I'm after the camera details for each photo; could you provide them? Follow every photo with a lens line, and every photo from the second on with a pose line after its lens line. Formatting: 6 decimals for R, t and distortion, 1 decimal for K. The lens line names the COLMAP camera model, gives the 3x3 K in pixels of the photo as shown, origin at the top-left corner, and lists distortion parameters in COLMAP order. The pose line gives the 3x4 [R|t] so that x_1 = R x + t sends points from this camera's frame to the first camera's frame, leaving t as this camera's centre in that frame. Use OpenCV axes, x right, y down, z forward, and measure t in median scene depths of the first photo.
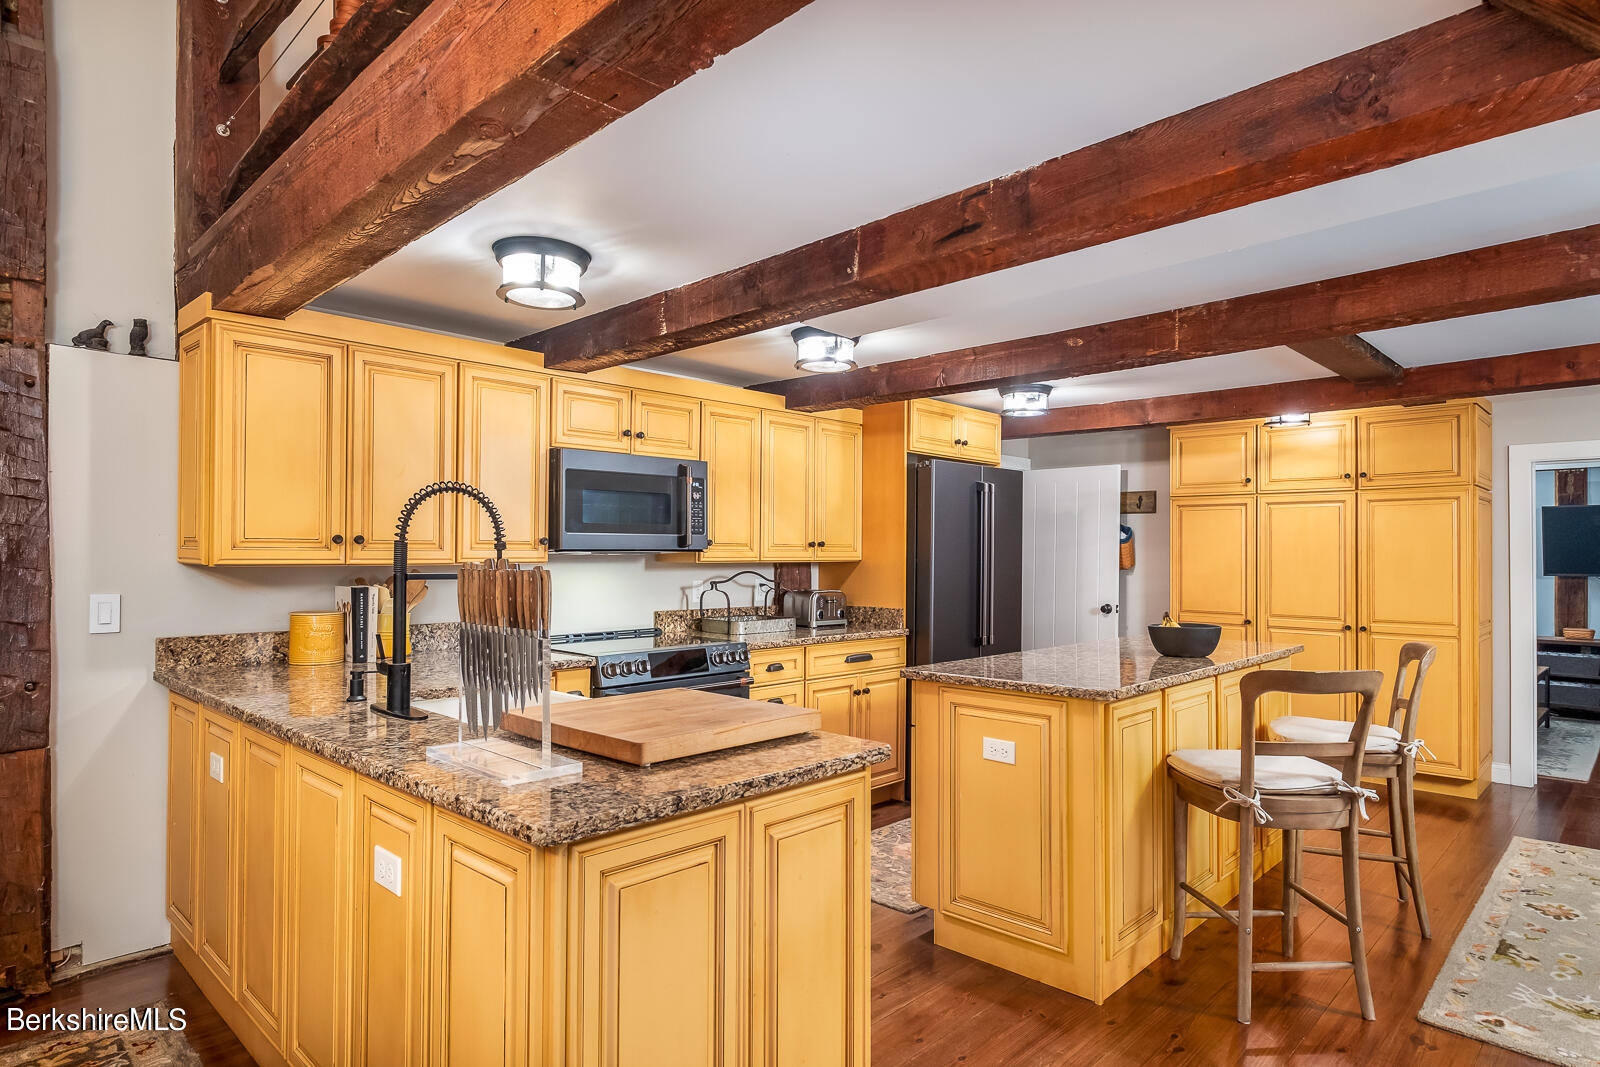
lens RADIAL K [[880.7, 0, 796.9], [0, 880.7, 549.8], [0, 0, 1]] dist [0.003535, 0.000821]
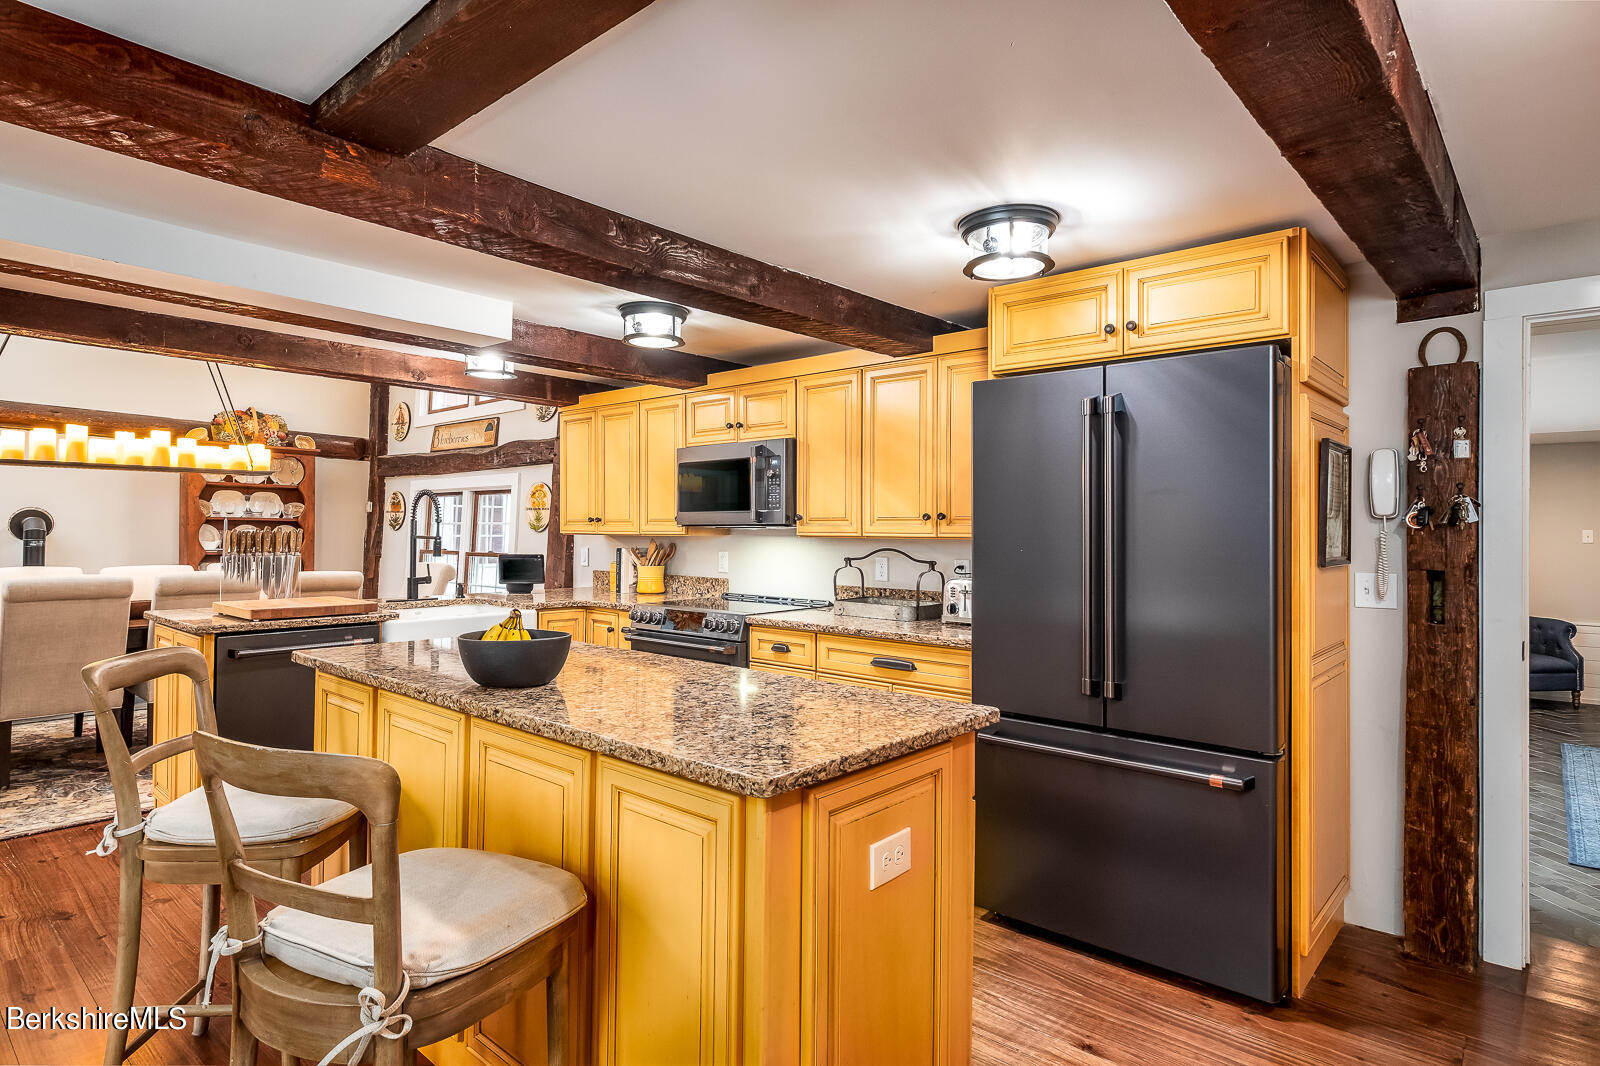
lens RADIAL K [[892.7, 0, 832.6], [0, 892.7, 533.7], [0, 0, 1]] dist [0.000725, 0.000178]
pose [[0.053962, 0.005645, -0.998527, 0.988303], [0.001839, 0.999982, 0.005753, 0.004798], [0.998541, -0.002147, 0.053951, 1.054242]]
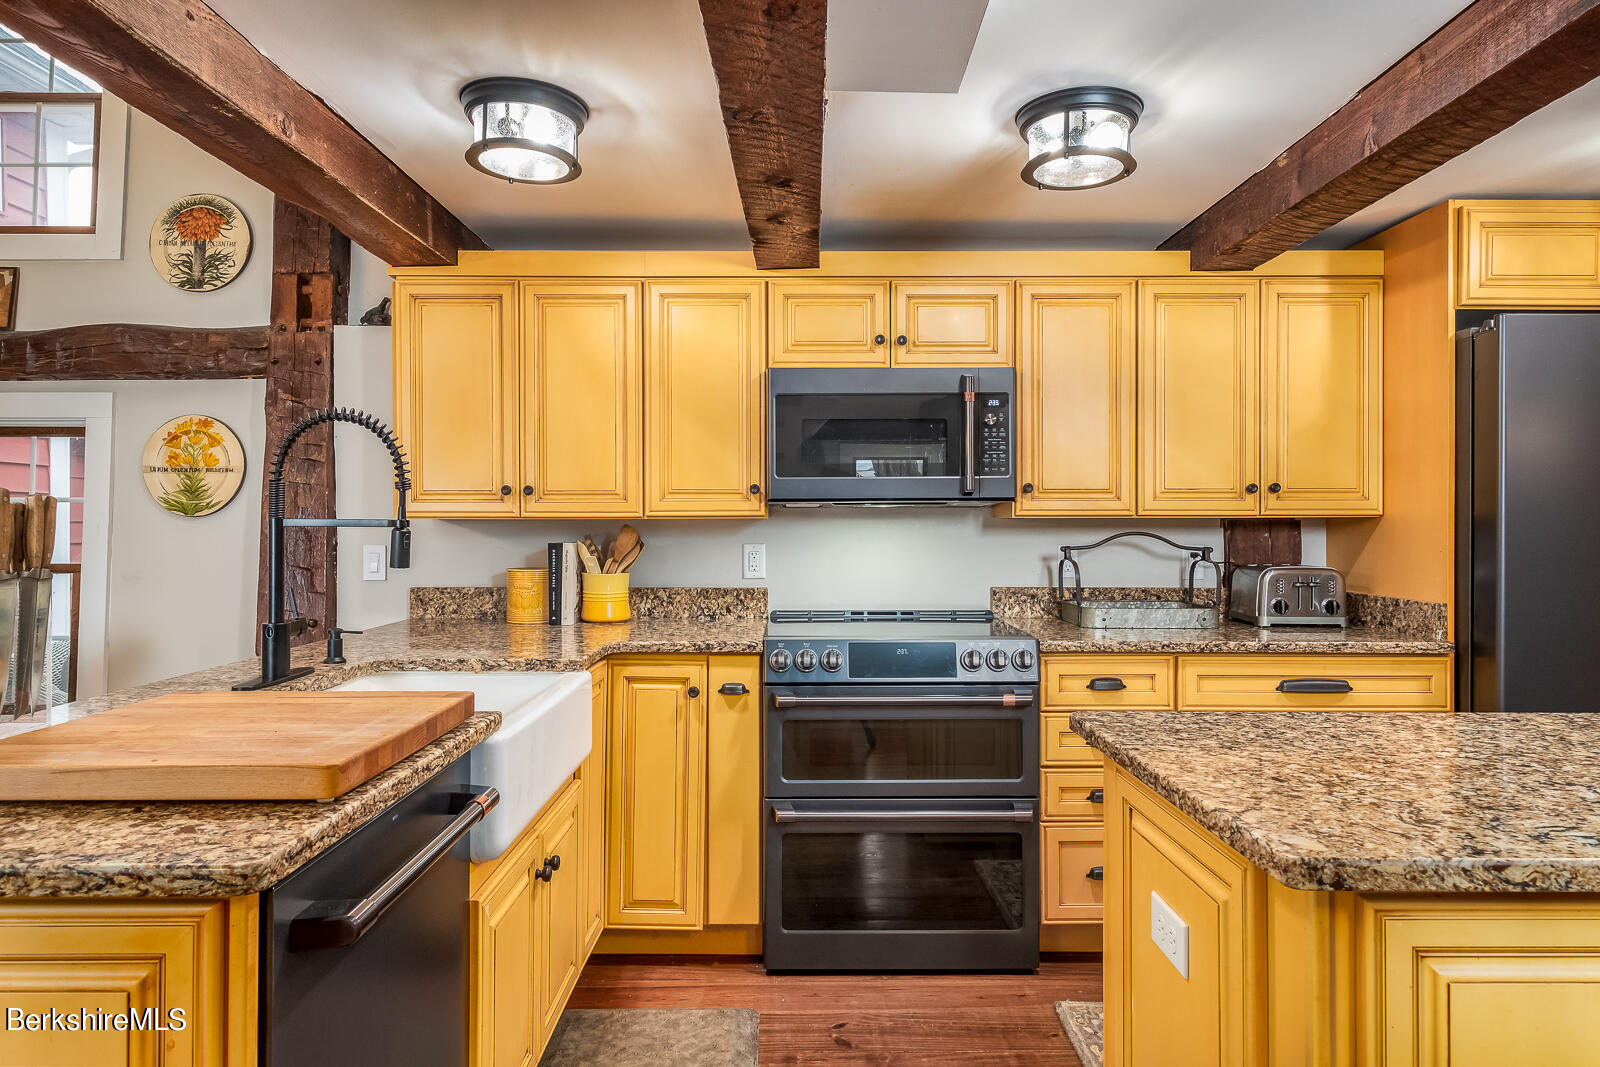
lens RADIAL K [[1066.6, 0, 800.0], [0, 1066.6, 533.5], [0, 0, 1]] dist [-0.002573, 0.002332]
pose [[0.697079, 0.012150, -0.716891, 0.387030], [0.007912, 0.999665, 0.024636, 0.005408], [0.716951, -0.022845, 0.696749, 0.328871]]
